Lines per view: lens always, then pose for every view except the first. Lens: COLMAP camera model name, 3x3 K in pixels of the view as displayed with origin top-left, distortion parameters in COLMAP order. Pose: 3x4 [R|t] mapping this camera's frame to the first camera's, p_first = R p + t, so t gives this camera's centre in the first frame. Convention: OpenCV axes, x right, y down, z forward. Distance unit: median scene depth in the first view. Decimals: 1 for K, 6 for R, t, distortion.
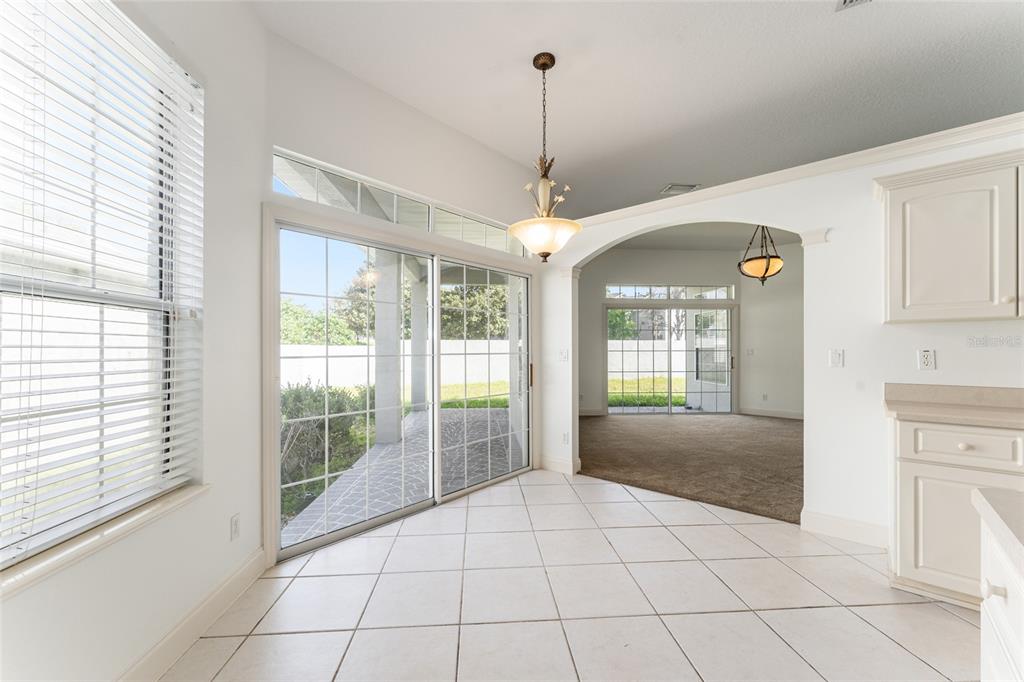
lens RADIAL K [[411.8, 0, 501.3], [0, 411.8, 349.4], [0, 0, 1]] dist [-0.000571, 0.000008]
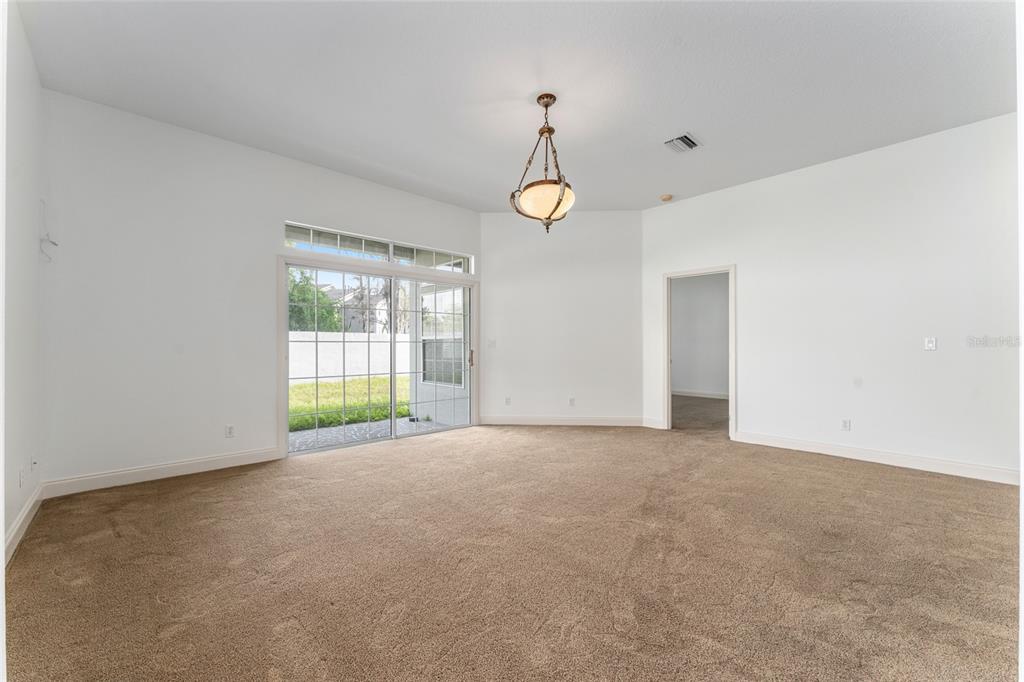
lens RADIAL K [[411.8, 0, 512.4], [0, 411.8, 344.0], [0, 0, 1]] dist [-0.000571, 0.000008]
pose [[0.764787, 0.002104, 0.644280, 0.244754], [0.000703, 0.999991, -0.004101, 0.017563], [-0.644283, 0.003589, 0.764779, 0.697368]]
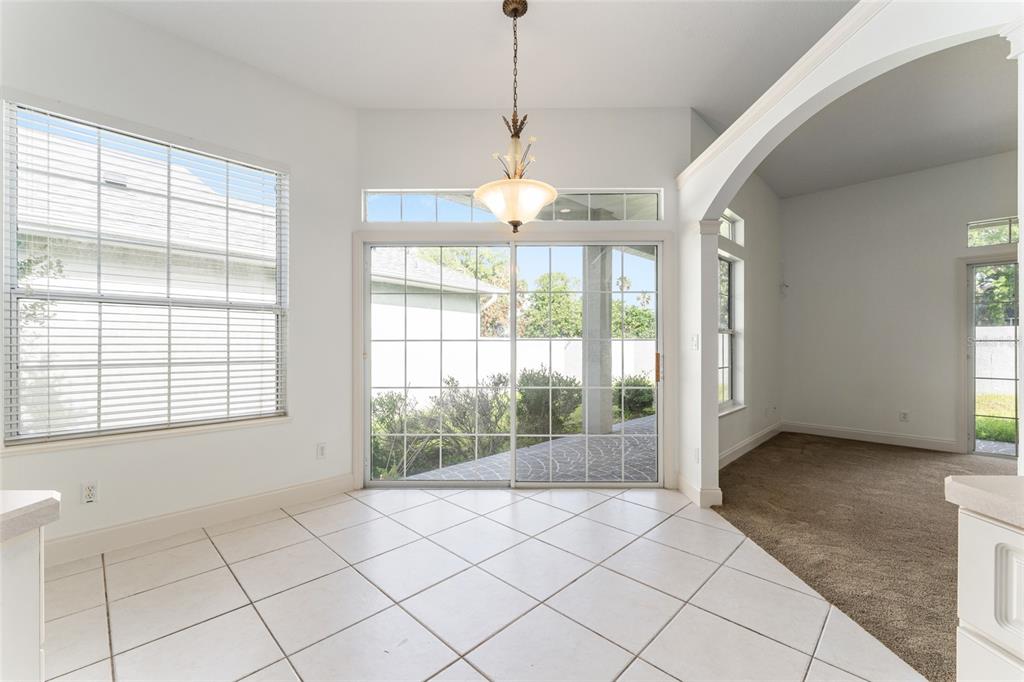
lens RADIAL K [[411.8, 0, 501.2], [0, 411.8, 338.6], [0, 0, 1]] dist [-0.000571, 0.000008]
pose [[0.662954, -0.012499, -0.748556, 0.474998], [-0.002421, 0.999820, -0.018838, 0.022838], [0.748656, 0.014301, 0.662804, 0.245951]]
